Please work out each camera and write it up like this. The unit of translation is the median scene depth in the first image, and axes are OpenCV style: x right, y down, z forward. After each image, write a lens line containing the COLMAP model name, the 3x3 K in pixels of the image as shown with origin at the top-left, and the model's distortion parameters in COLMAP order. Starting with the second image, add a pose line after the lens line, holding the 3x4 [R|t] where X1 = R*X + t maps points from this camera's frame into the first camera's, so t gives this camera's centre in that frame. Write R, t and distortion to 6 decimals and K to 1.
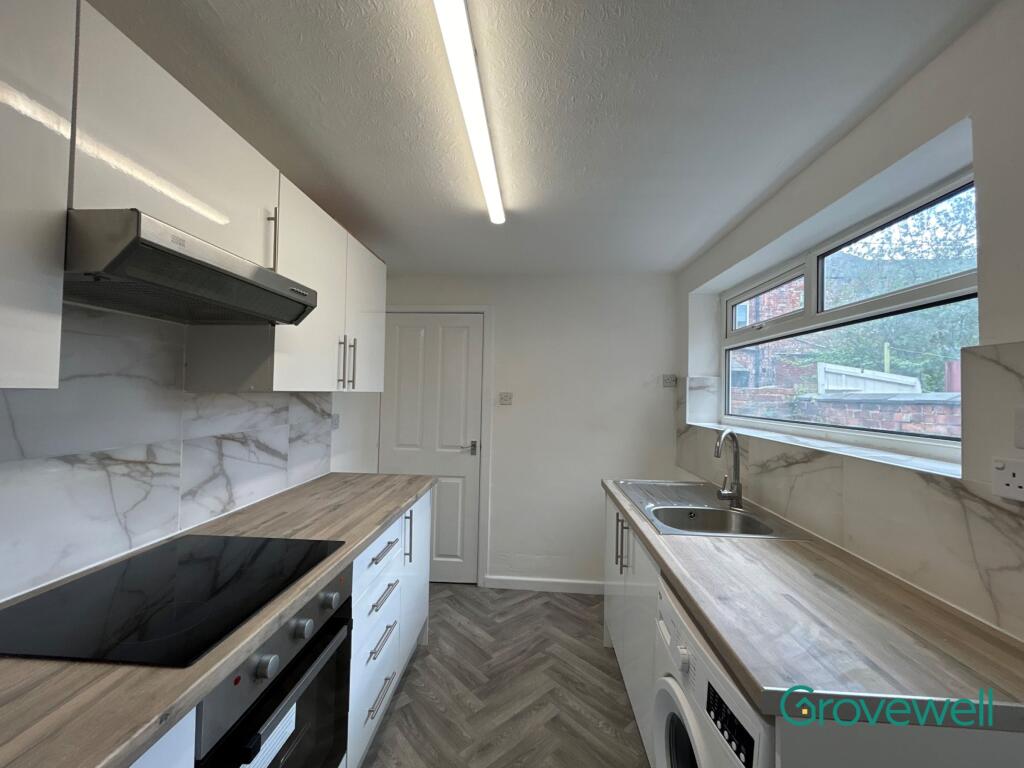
lens RADIAL K [[415.6, 0, 512.0], [0, 415.6, 384.0], [0, 0, 1]] dist [-0.001044, 0.000277]
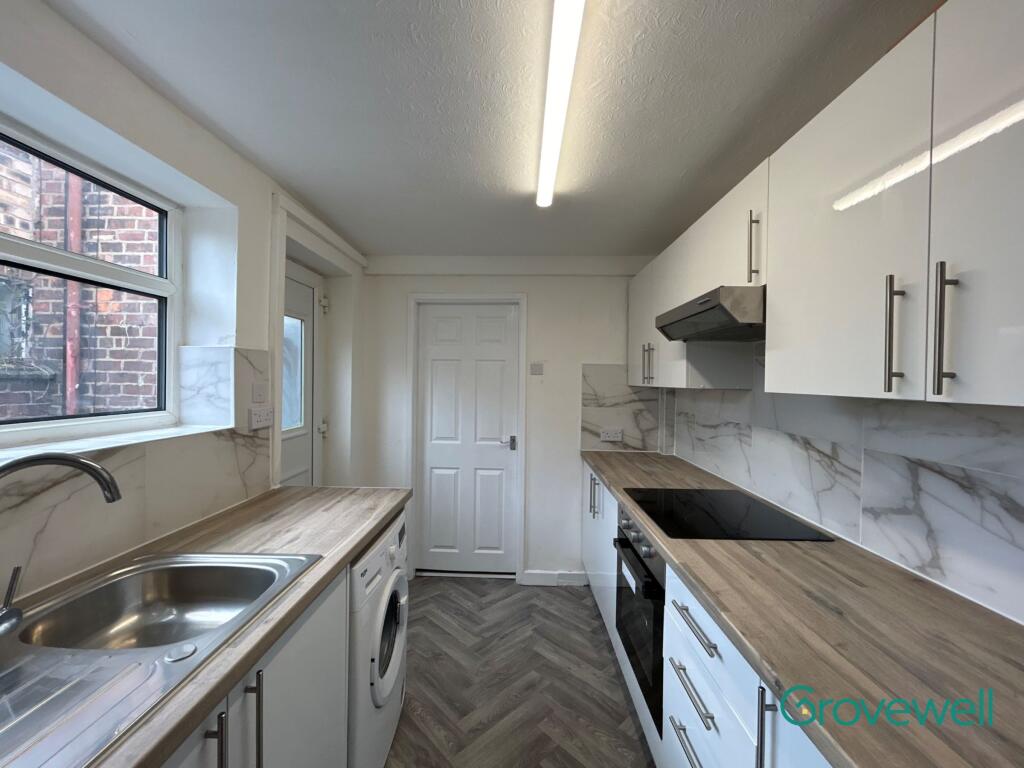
lens RADIAL K [[415.6, 0, 512.0], [0, 415.6, 384.0], [0, 0, 1]] dist [-0.001044, 0.000277]
pose [[-0.998735, -0.034202, -0.036849, 0.035448], [-0.033805, 0.999364, -0.011364, 0.028306], [0.037214, -0.010104, -0.999256, 1.943341]]
